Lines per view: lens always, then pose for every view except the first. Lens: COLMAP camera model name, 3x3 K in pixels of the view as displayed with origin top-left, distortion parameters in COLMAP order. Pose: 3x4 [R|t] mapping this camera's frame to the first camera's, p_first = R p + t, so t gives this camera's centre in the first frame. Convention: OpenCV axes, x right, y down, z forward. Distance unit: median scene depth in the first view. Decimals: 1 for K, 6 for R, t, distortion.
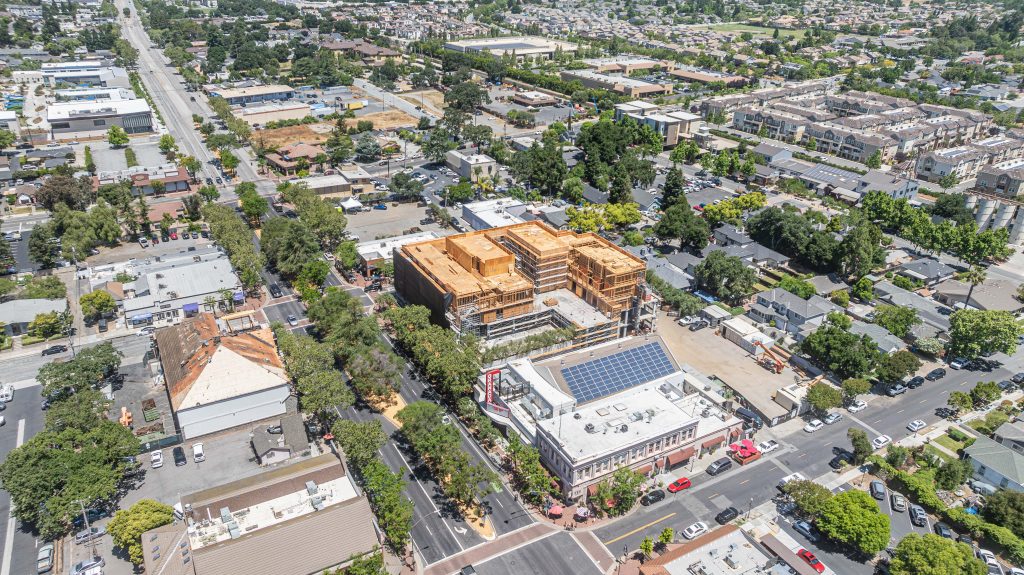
lens RADIAL K [[724.9, 0, 511.8], [0, 724.9, 287.3], [0, 0, 1]] dist [-0.028301, 0.003169]
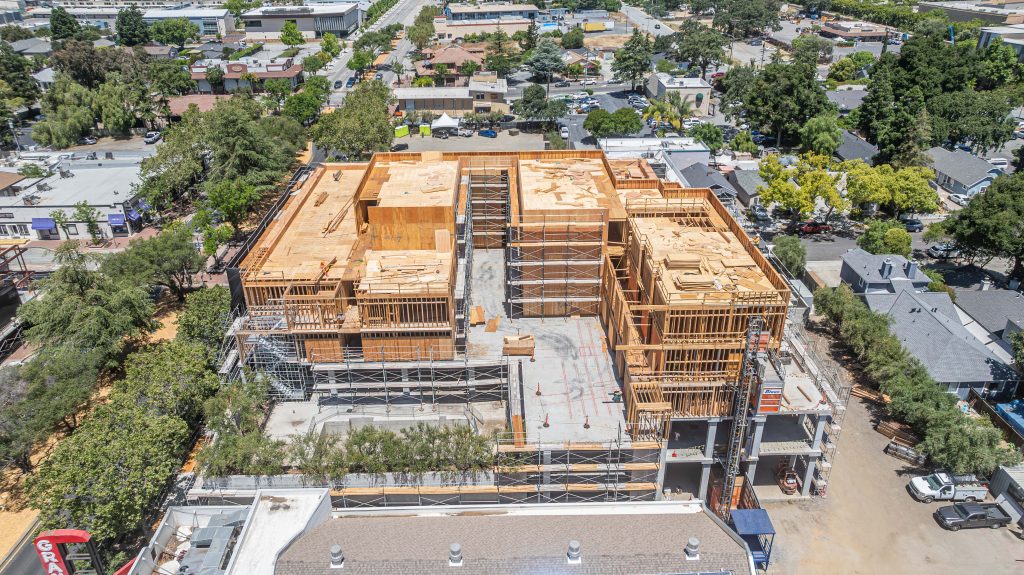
lens RADIAL K [[724.9, 0, 511.6], [0, 724.9, 287.3], [0, 0, 1]] dist [-0.028301, 0.003169]
pose [[0.881556, 0.188146, -0.432967, 0.165087], [-0.178138, 0.981923, 0.063991, -0.026017], [0.437180, 0.020716, 0.899135, 0.522315]]
